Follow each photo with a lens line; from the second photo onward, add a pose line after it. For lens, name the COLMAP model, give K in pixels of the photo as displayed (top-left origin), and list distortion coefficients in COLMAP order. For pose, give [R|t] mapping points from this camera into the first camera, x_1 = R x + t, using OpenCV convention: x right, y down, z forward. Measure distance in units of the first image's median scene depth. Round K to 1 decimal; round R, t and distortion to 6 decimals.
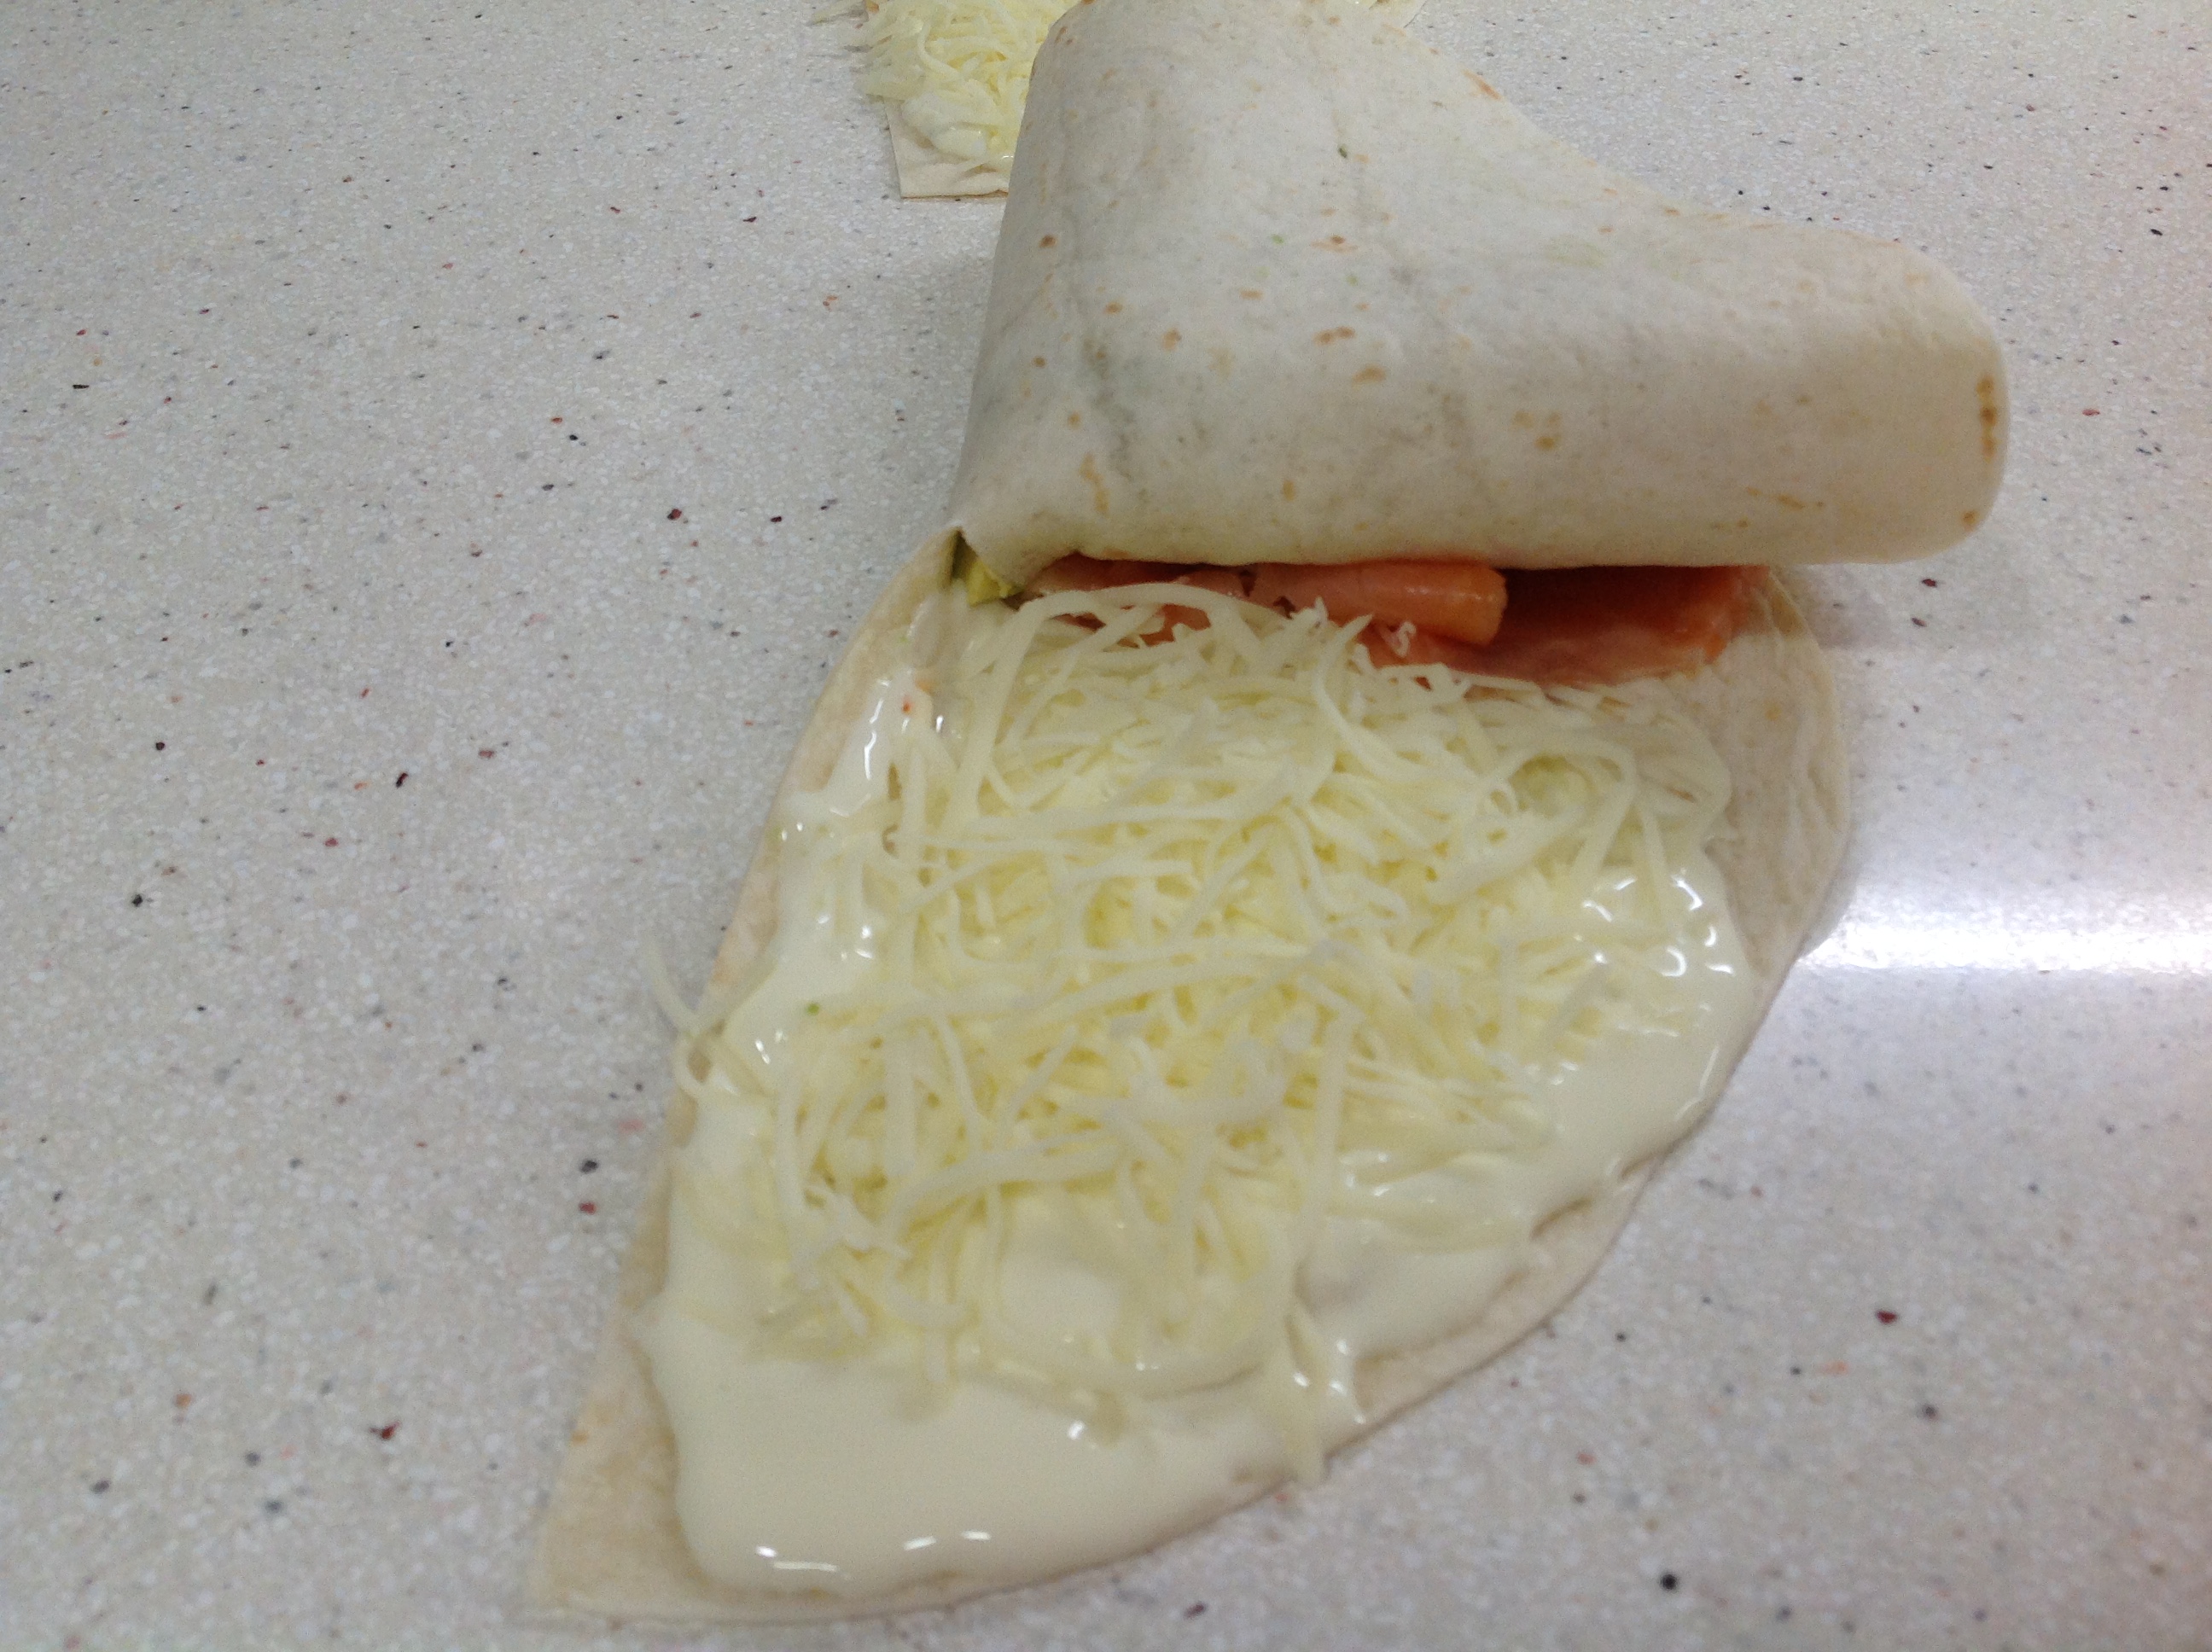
lens RADIAL K [[2199.2, 0, 1115.8], [0, 2199.2, 816.5], [0, 0, 1]] dist [-0.031469, 0.000000]
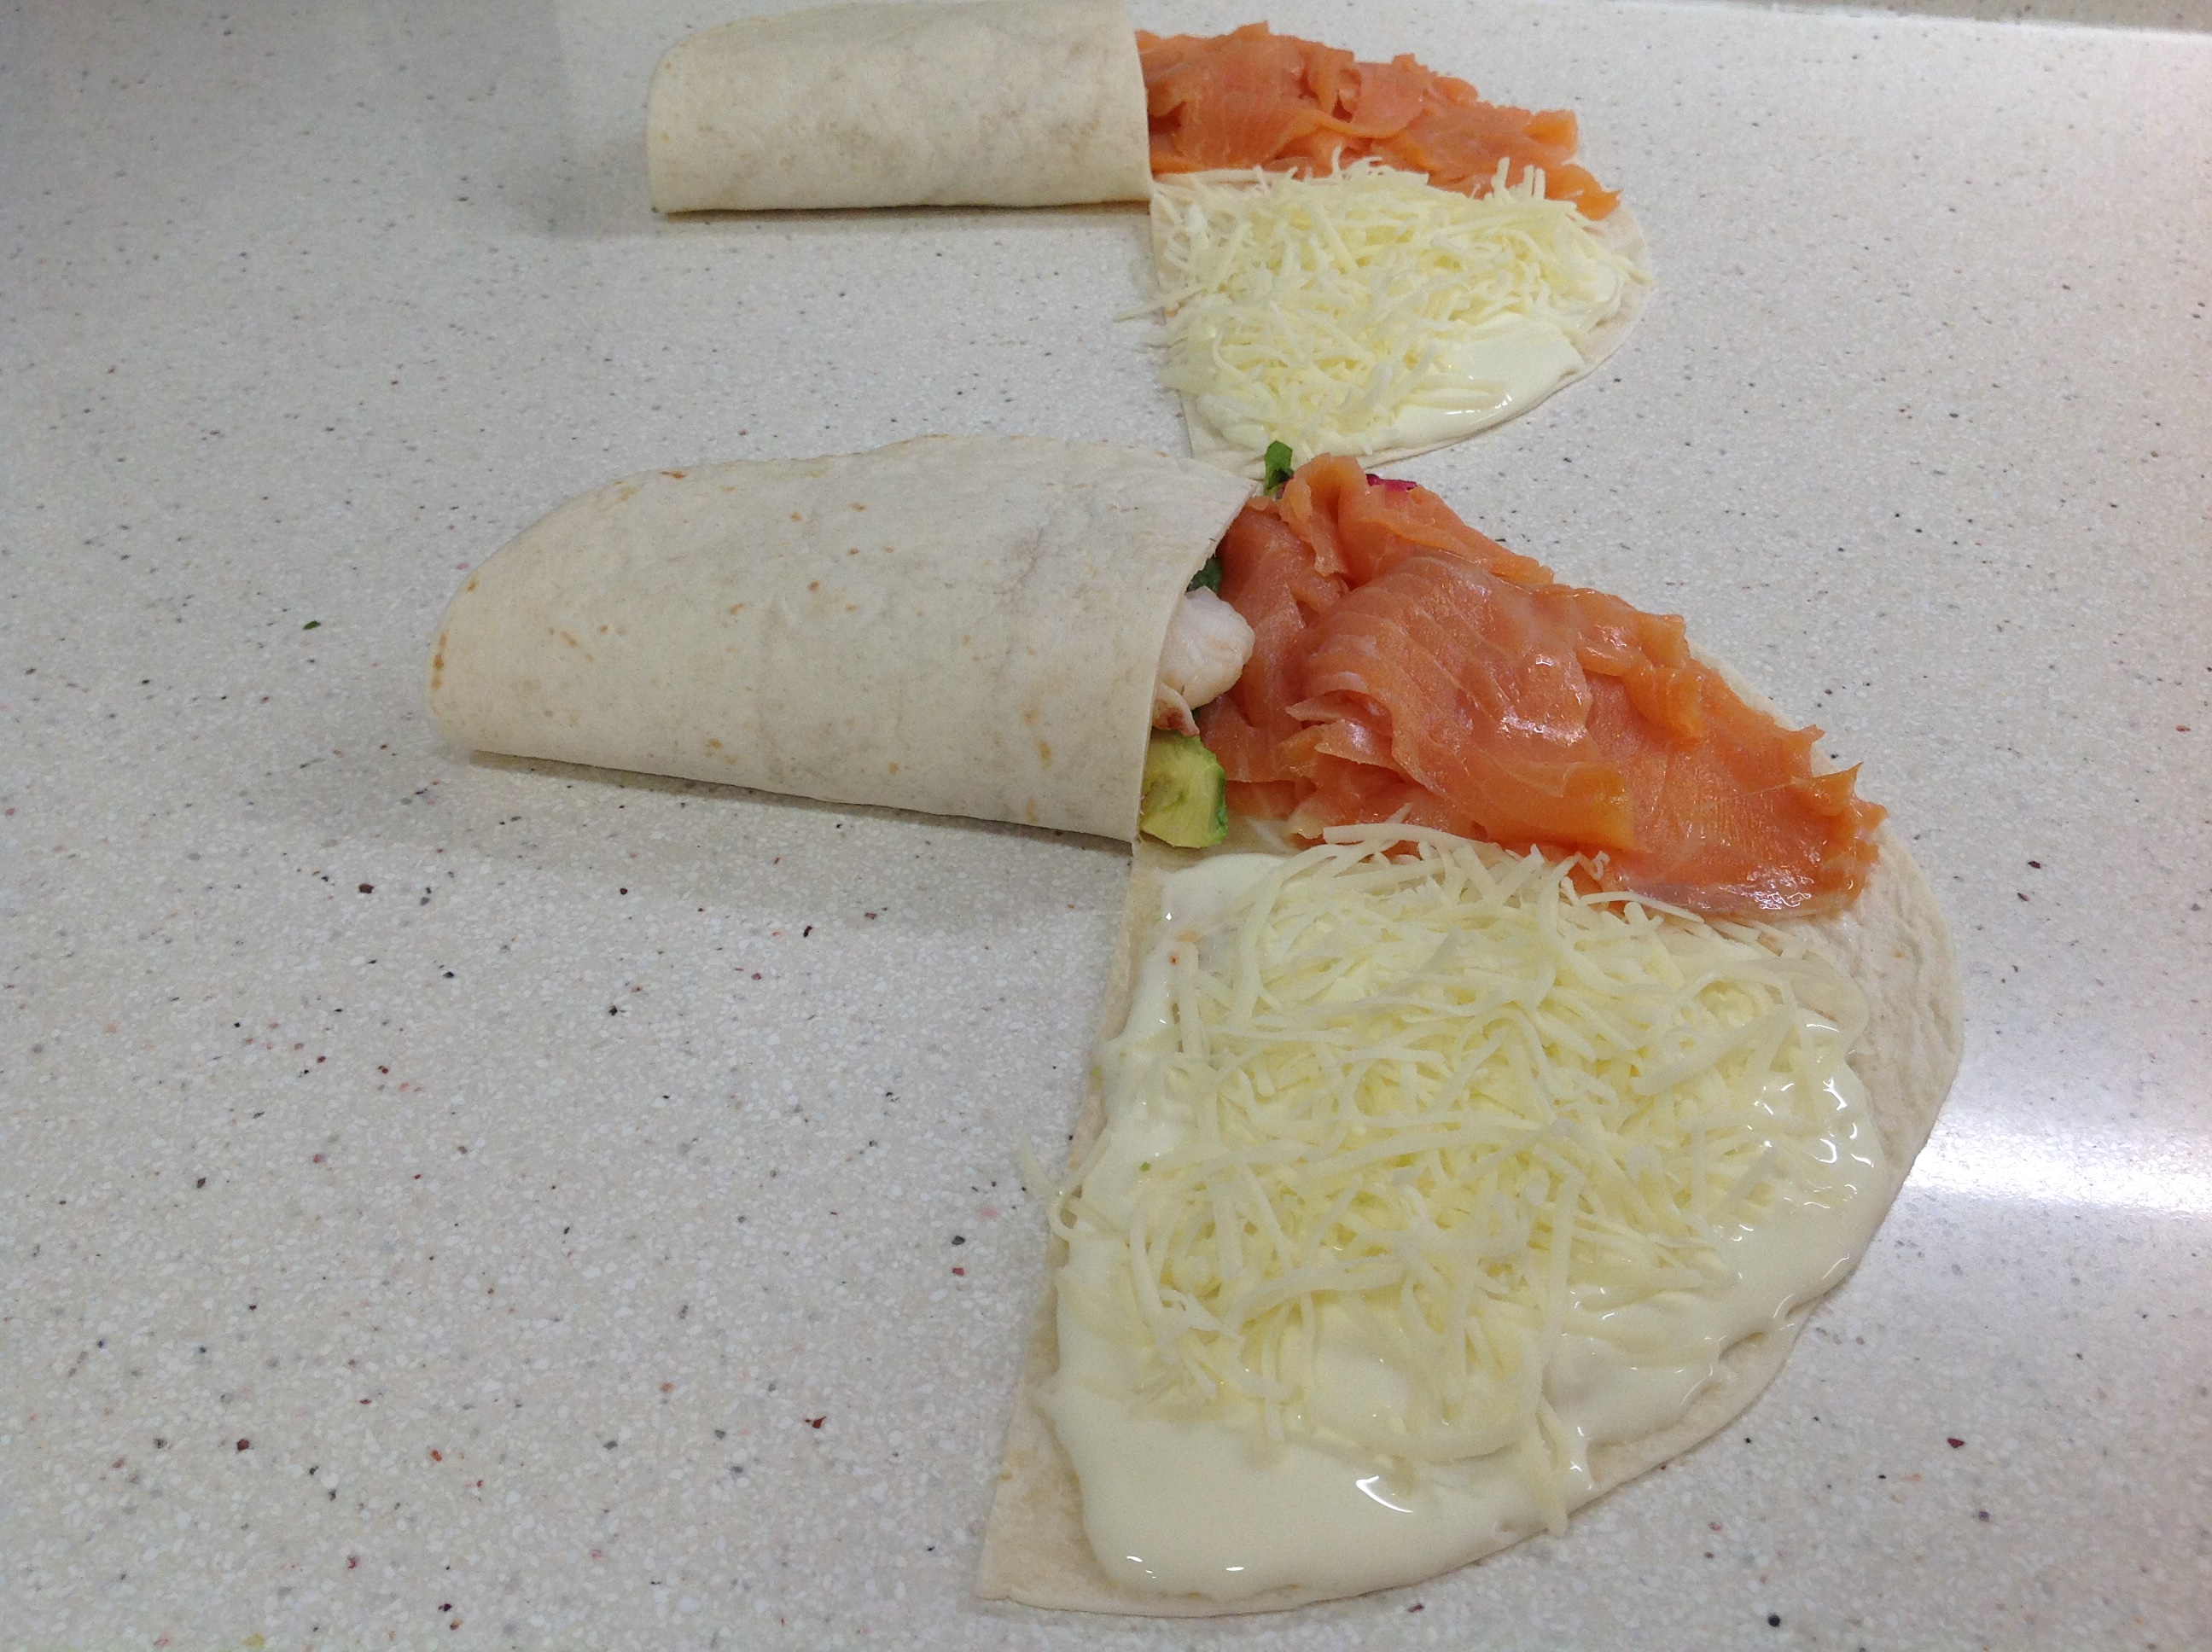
lens RADIAL K [[2199.2, 0, 1116.2], [0, 2199.2, 809.1], [0, 0, 1]] dist [-0.031469, 0.000000]
pose [[0.995227, 0.074528, -0.063003, -0.078350], [-0.079341, 0.993815, -0.077695, -0.003308], [0.056823, 0.082323, 0.994984, -0.305451]]
